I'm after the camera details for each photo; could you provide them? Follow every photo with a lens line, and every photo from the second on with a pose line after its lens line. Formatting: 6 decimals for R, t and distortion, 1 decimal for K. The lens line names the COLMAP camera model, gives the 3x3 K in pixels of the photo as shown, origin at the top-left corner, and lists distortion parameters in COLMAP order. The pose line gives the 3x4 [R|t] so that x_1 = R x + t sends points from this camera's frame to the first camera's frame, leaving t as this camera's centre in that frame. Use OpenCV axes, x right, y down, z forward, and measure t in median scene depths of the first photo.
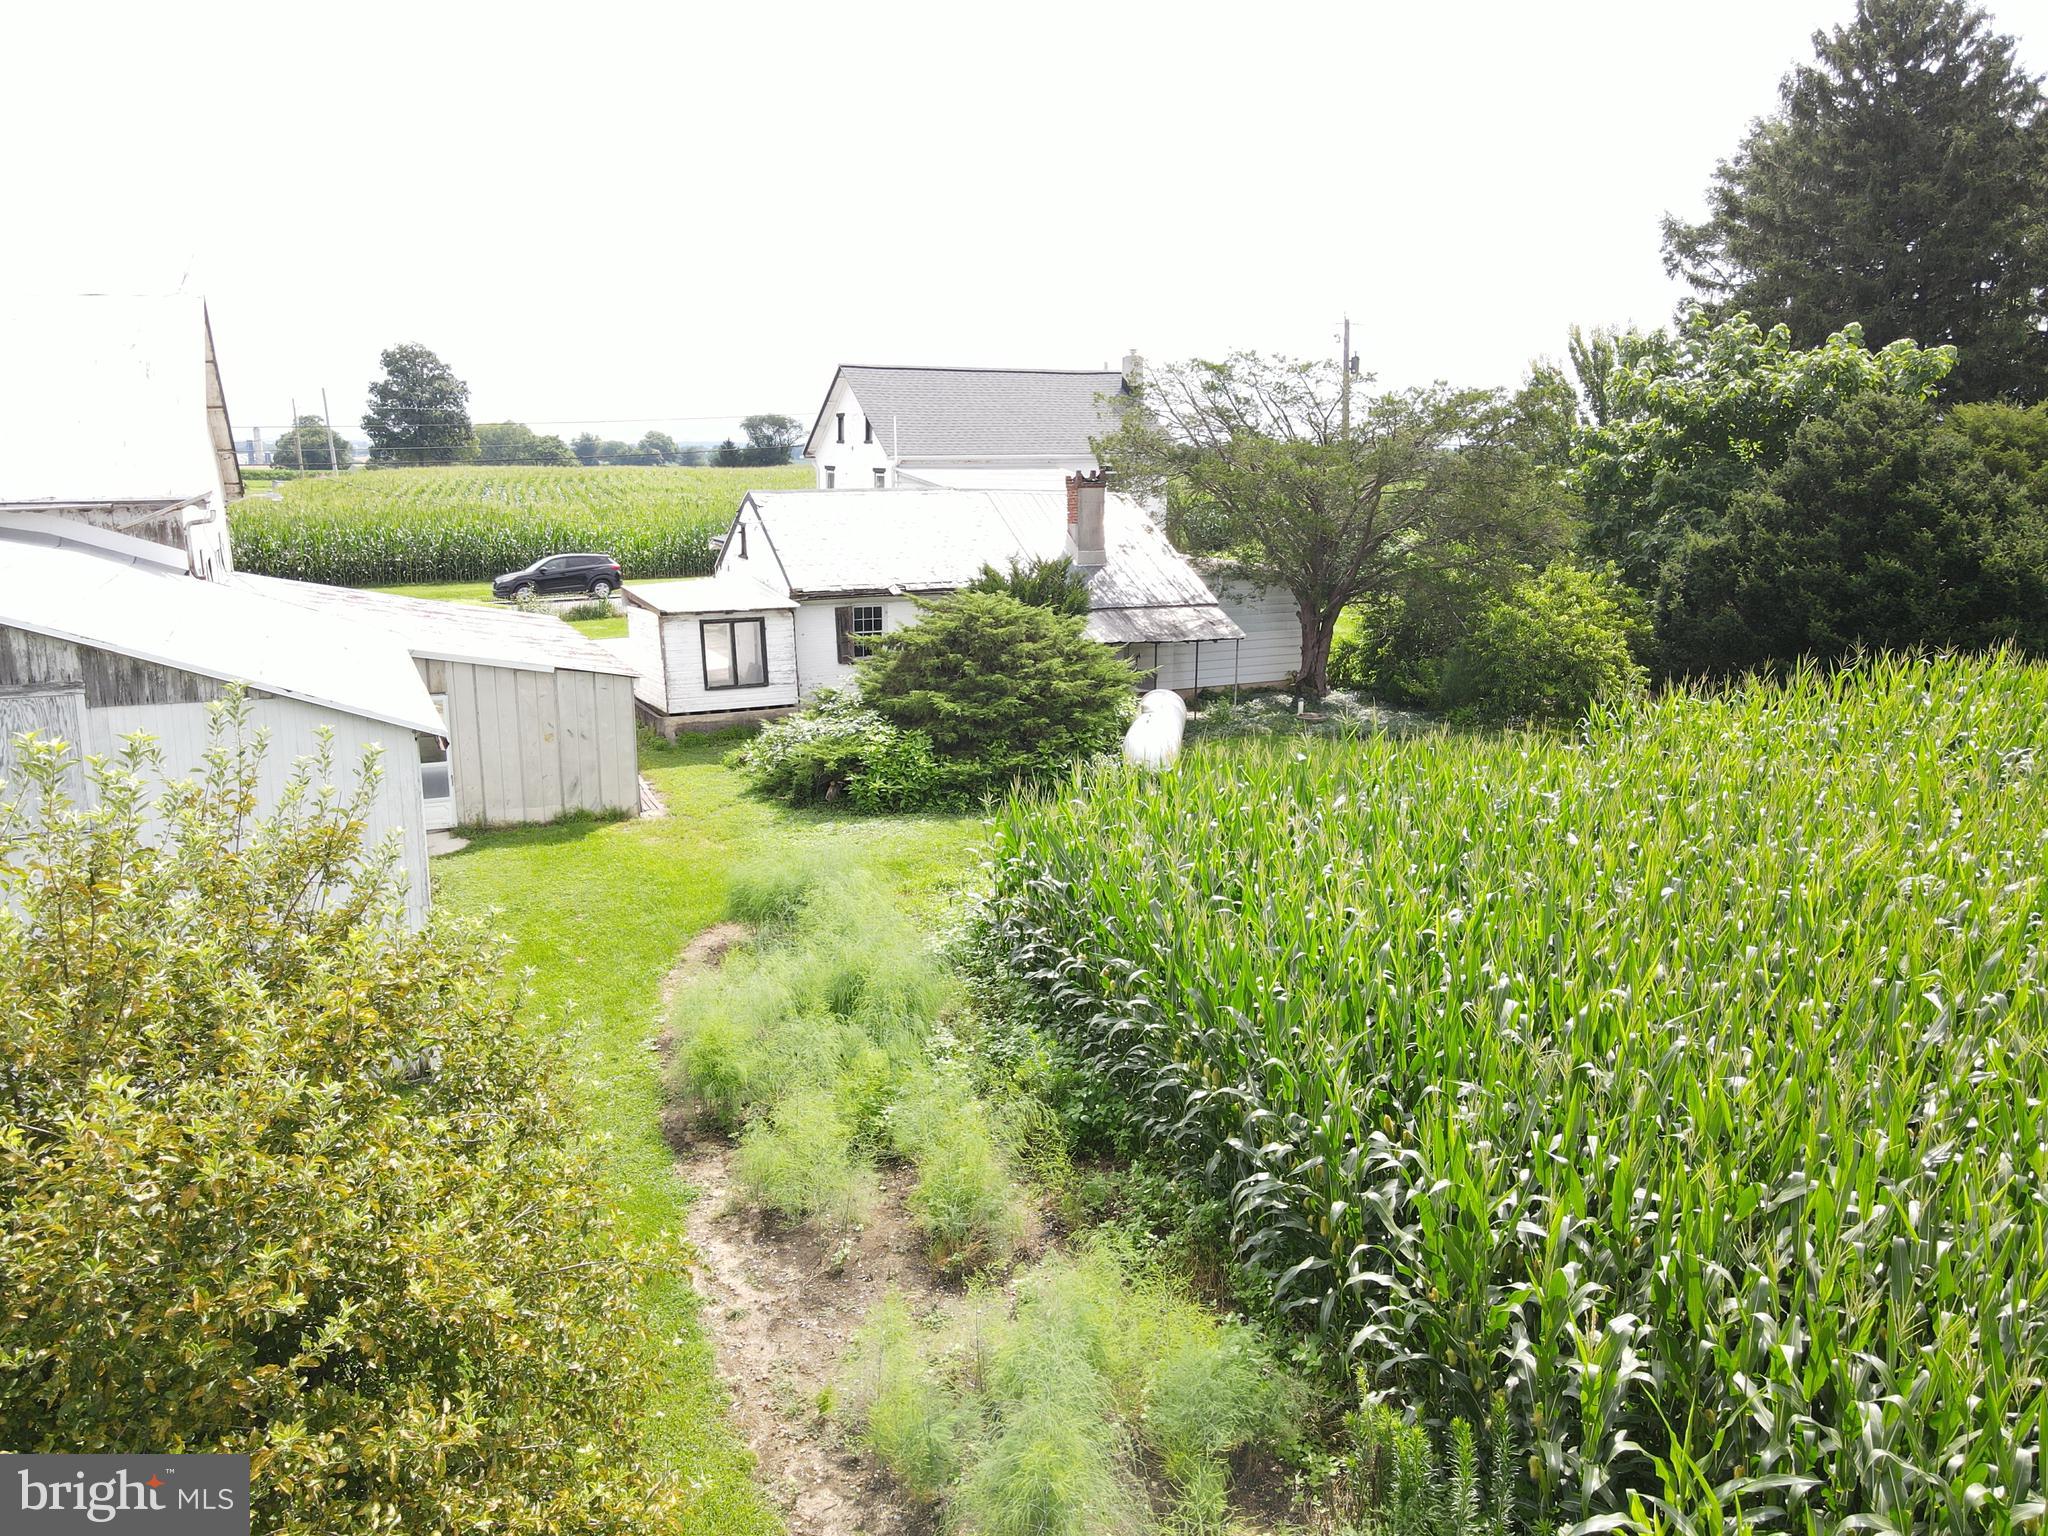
lens RADIAL K [[1501.6, 0, 1010.8], [0, 1501.6, 758.8], [0, 0, 1]] dist [0.003540, 0.017383]
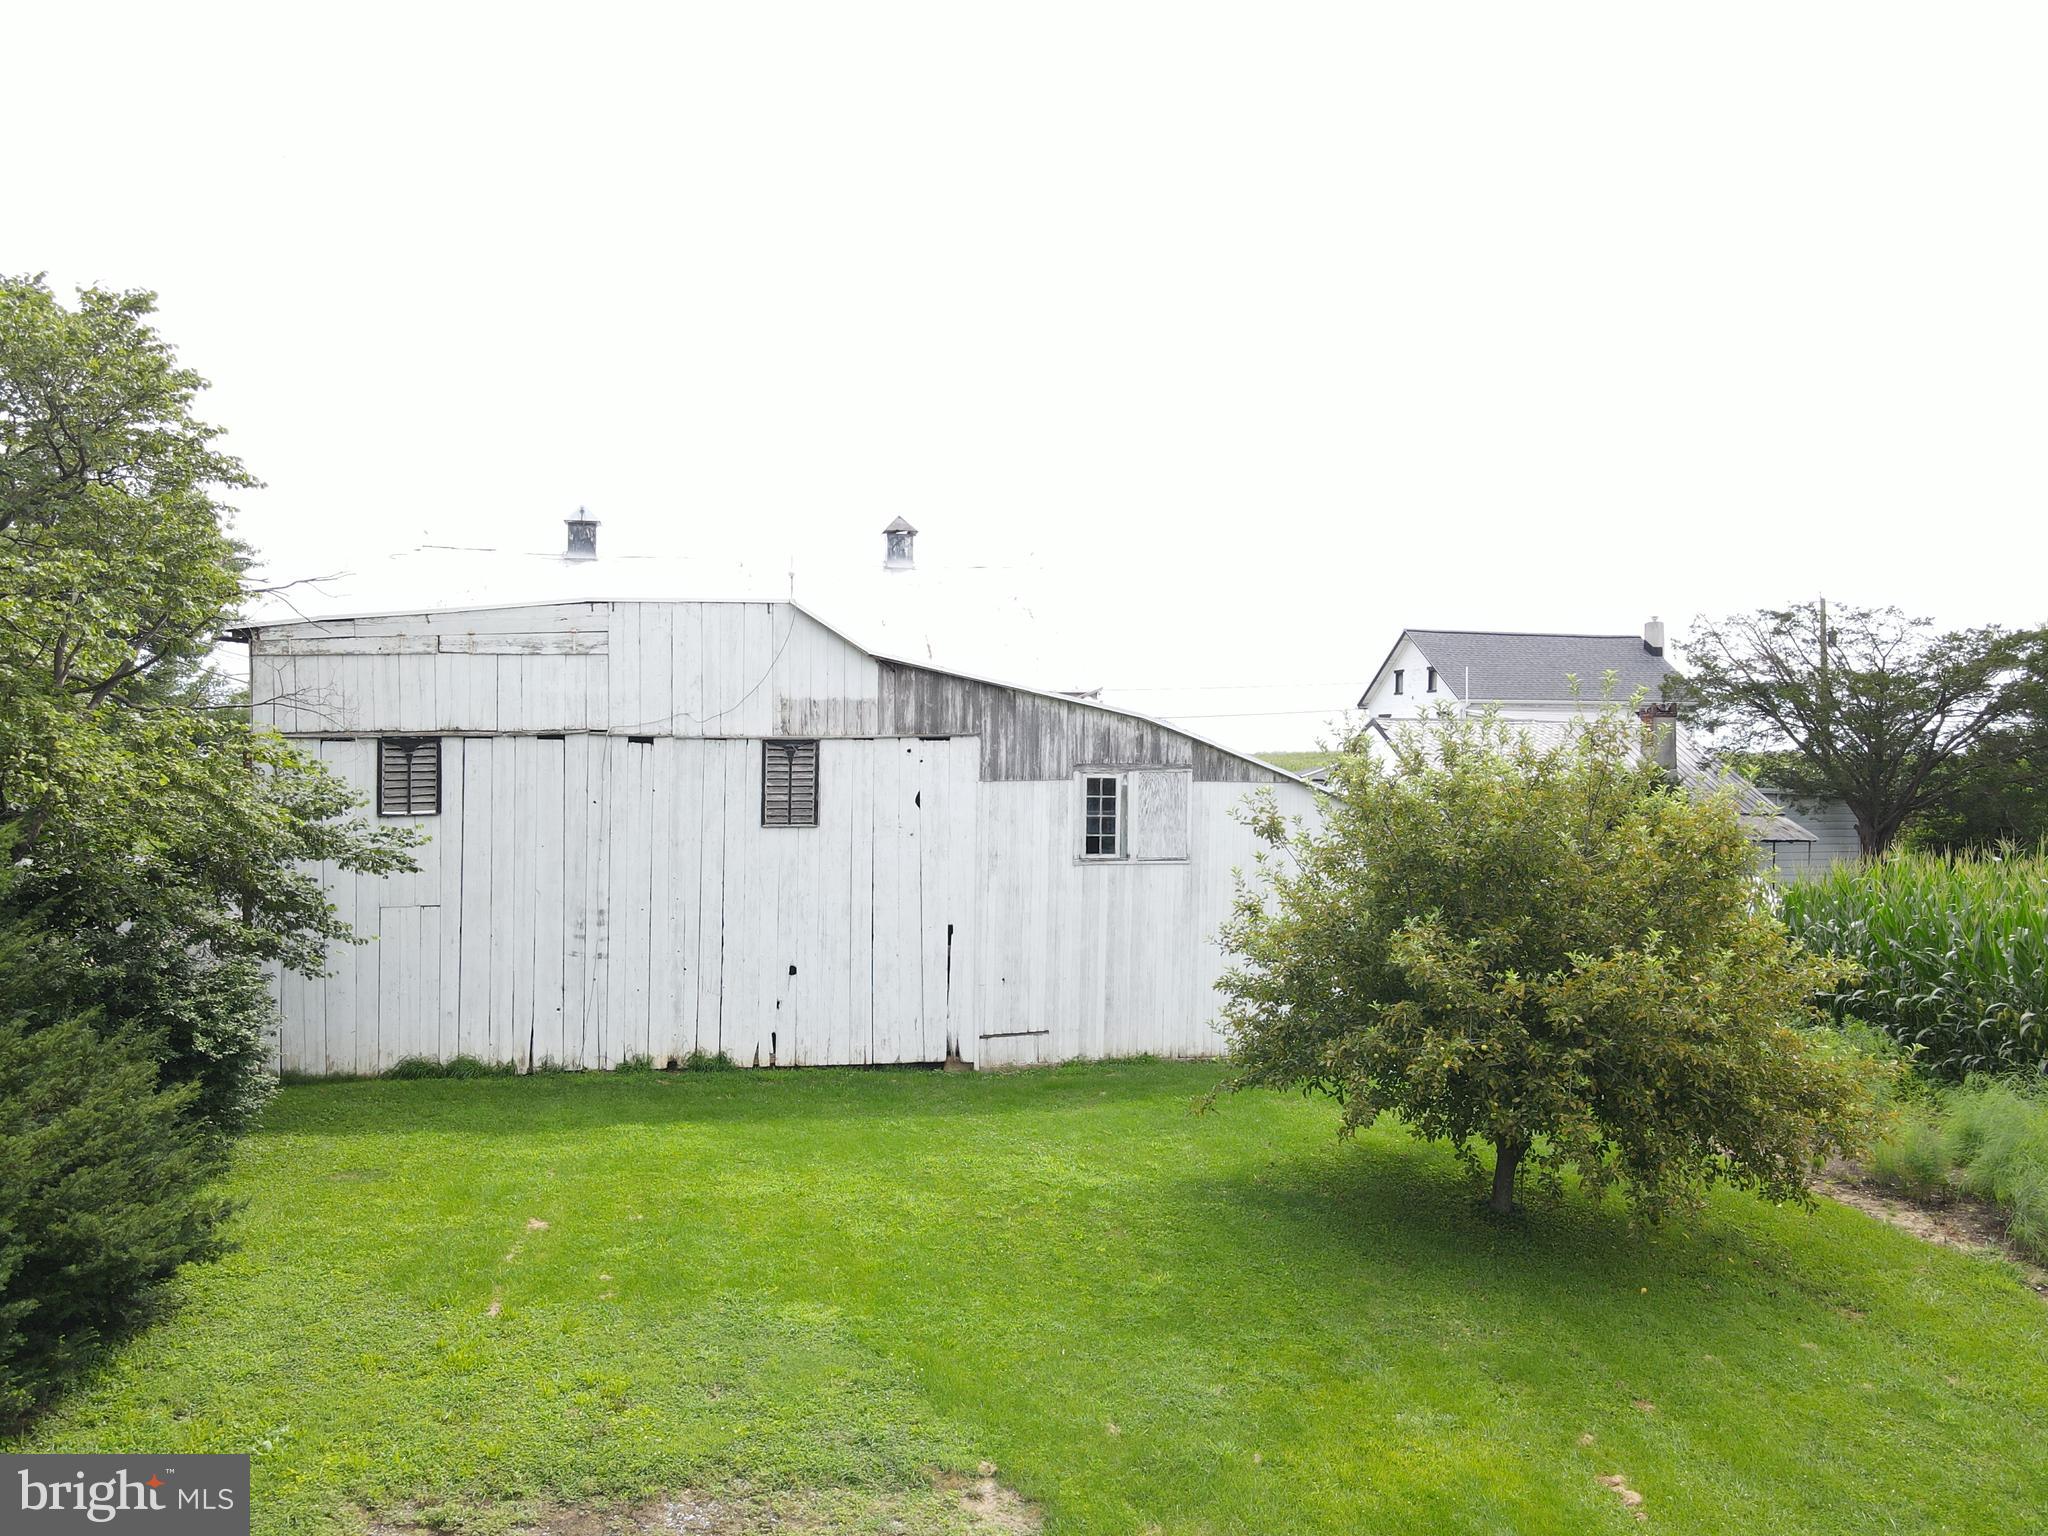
lens RADIAL K [[1501.6, 0, 1019.2], [0, 1501.6, 770.1], [0, 0, 1]] dist [0.003540, 0.017383]
pose [[0.976194, 0.009318, -0.216697, -0.235292], [-0.051293, 0.980655, -0.188902, 0.142442], [0.210745, 0.195520, 0.957788, -0.311107]]
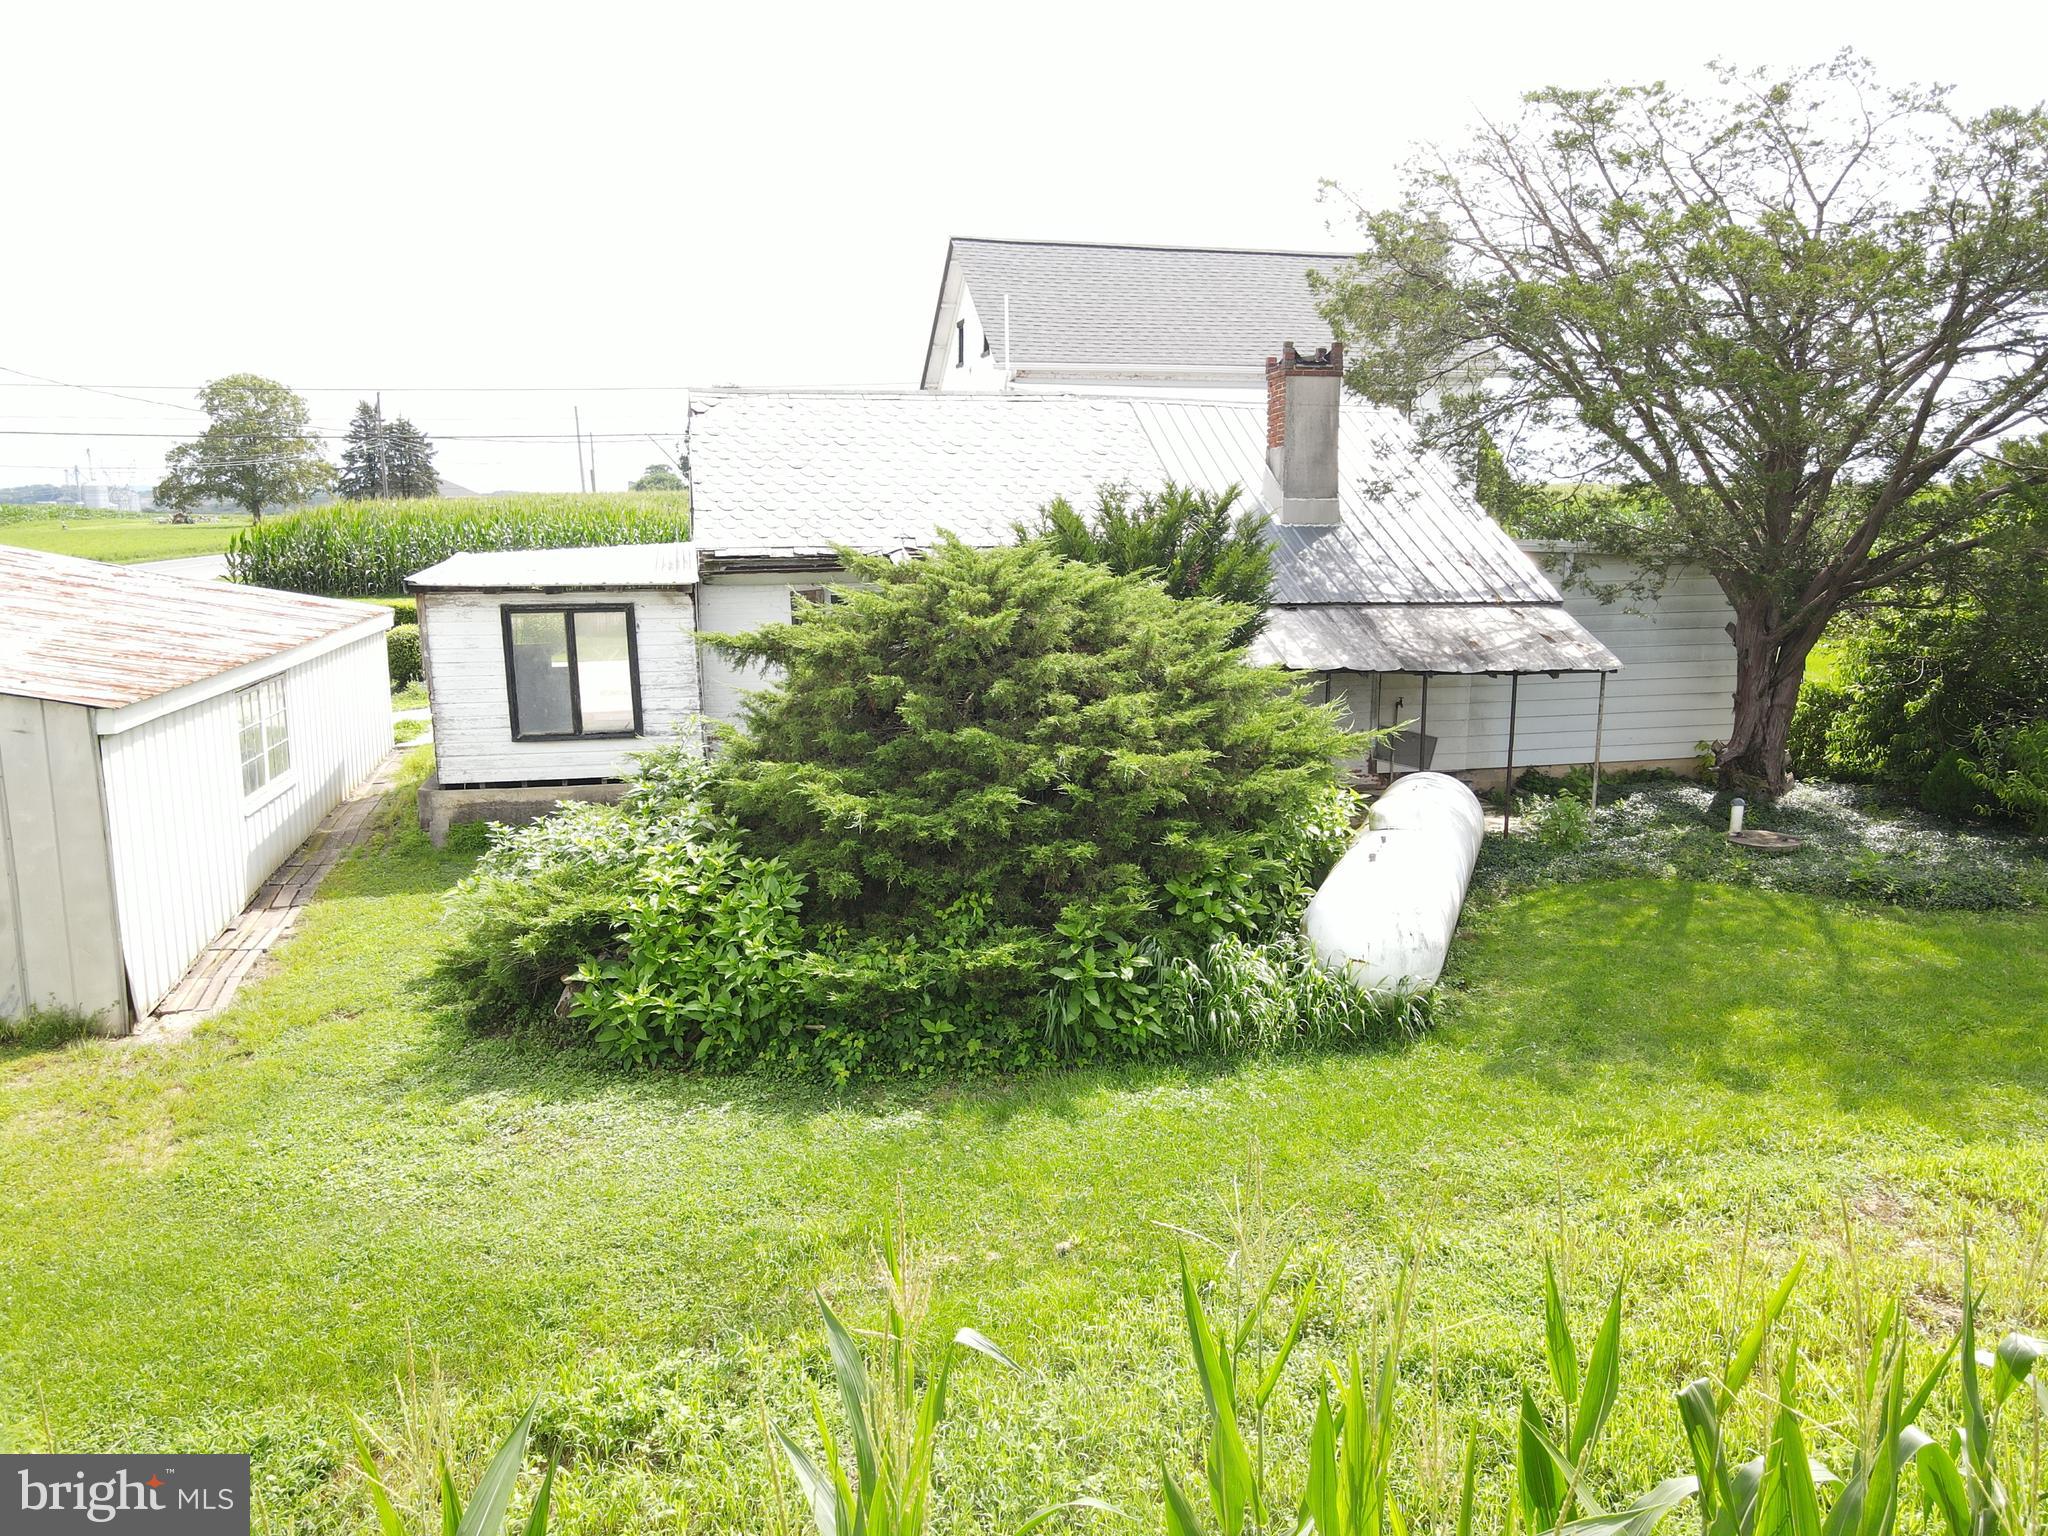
lens RADIAL K [[1501.6, 0, 1027.9], [0, 1501.6, 763.7], [0, 0, 1]] dist [0.003540, 0.017383]
pose [[0.979212, 0.036660, -0.199497, 0.081670], [-0.042919, 0.998710, -0.027136, -0.035464], [0.198245, 0.035135, 0.979523, 0.594892]]
